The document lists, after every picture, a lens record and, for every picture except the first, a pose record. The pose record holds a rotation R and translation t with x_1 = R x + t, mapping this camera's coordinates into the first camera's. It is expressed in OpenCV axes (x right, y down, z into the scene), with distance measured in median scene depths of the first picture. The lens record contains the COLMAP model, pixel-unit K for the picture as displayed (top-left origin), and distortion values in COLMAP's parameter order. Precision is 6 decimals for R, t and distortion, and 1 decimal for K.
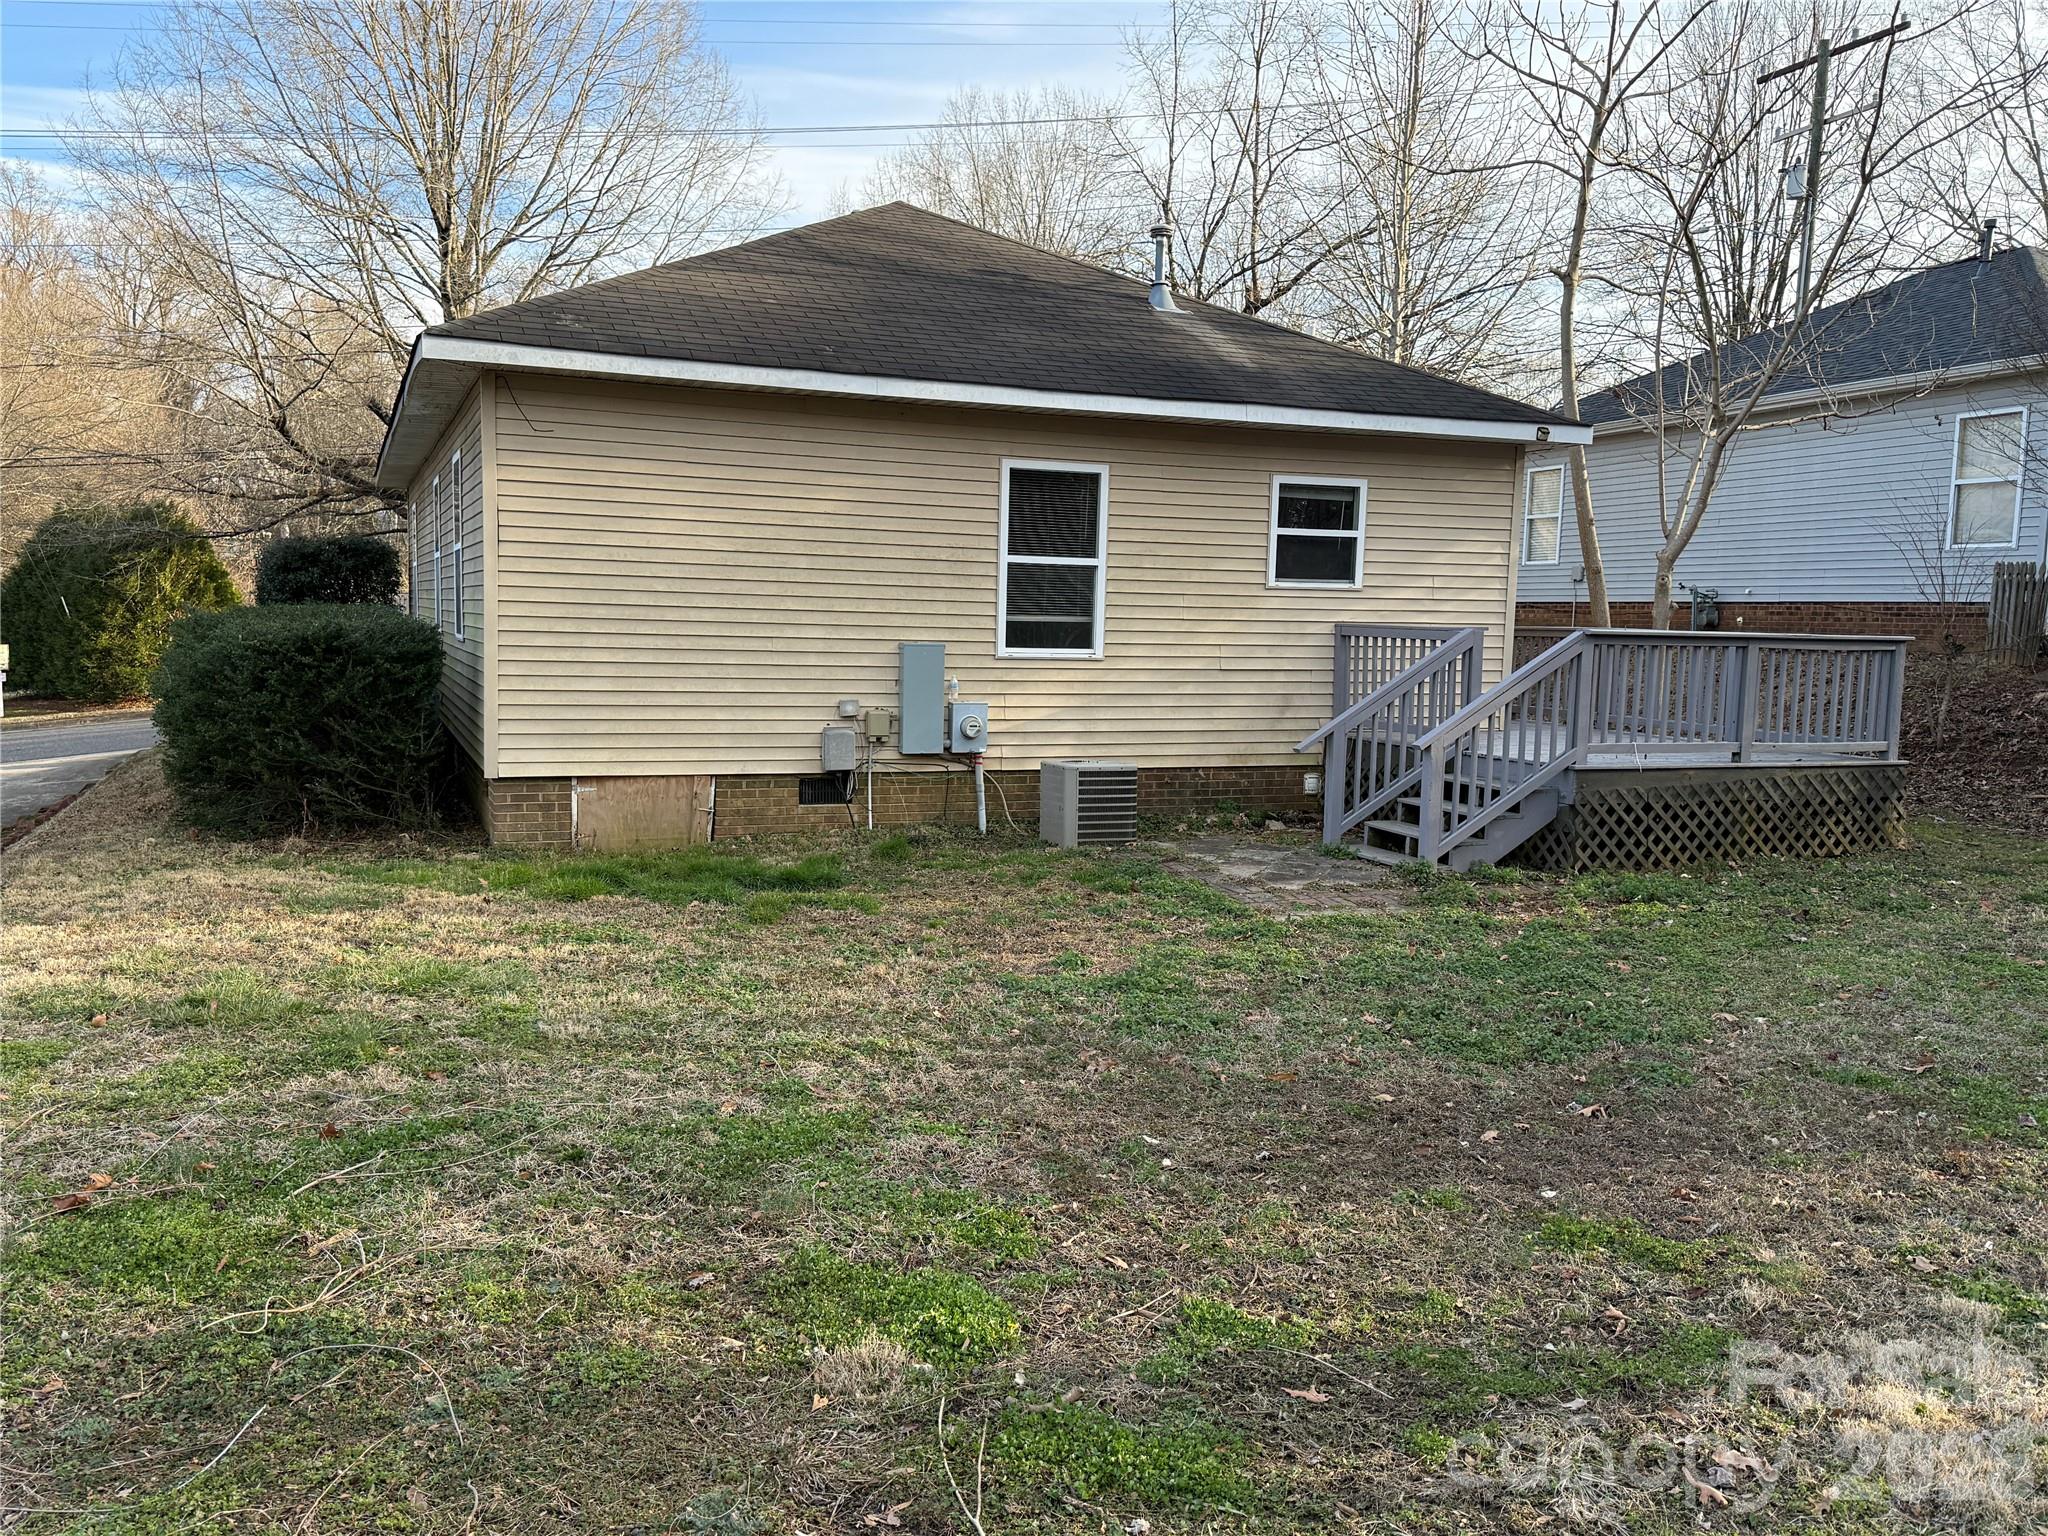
lens RADIAL K [[1637.2, 0, 1024.0], [0, 1637.2, 768.0], [0, 0, 1]] dist [0.068498, -0.010183]
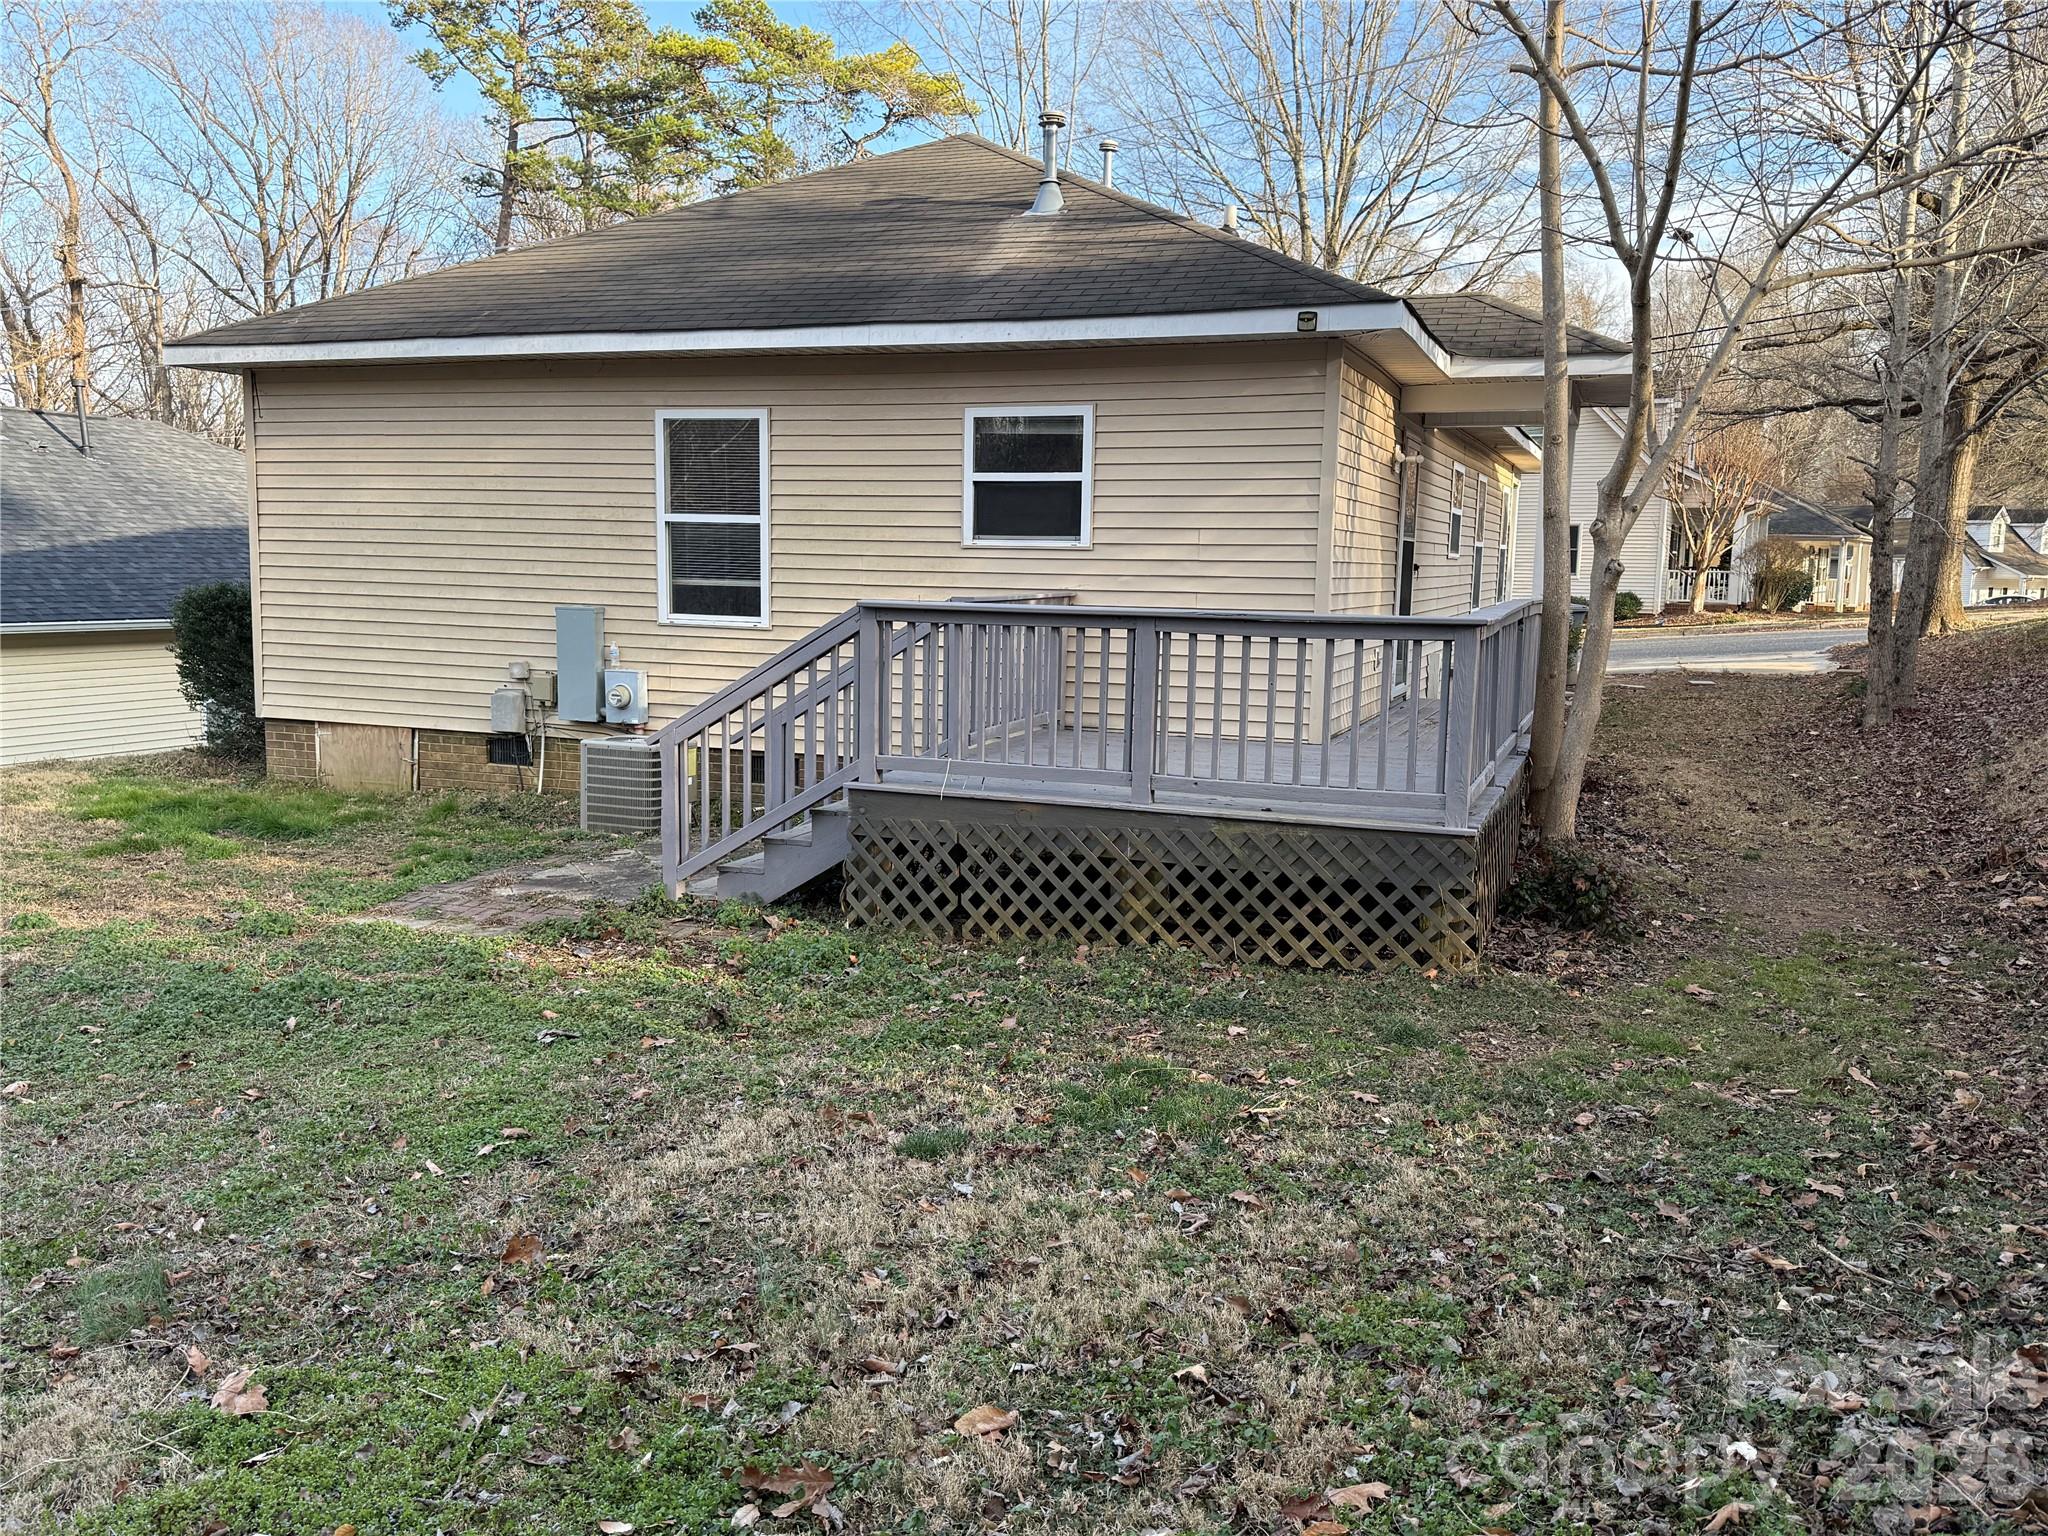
lens RADIAL K [[1637.2, 0, 1024.0], [0, 1637.2, 768.0], [0, 0, 1]] dist [0.068498, -0.010183]
pose [[0.737179, 0.077873, -0.671195, 0.773543], [-0.067568, 0.996853, 0.041445, -0.038339], [0.672311, 0.014799, 0.740121, 0.445000]]
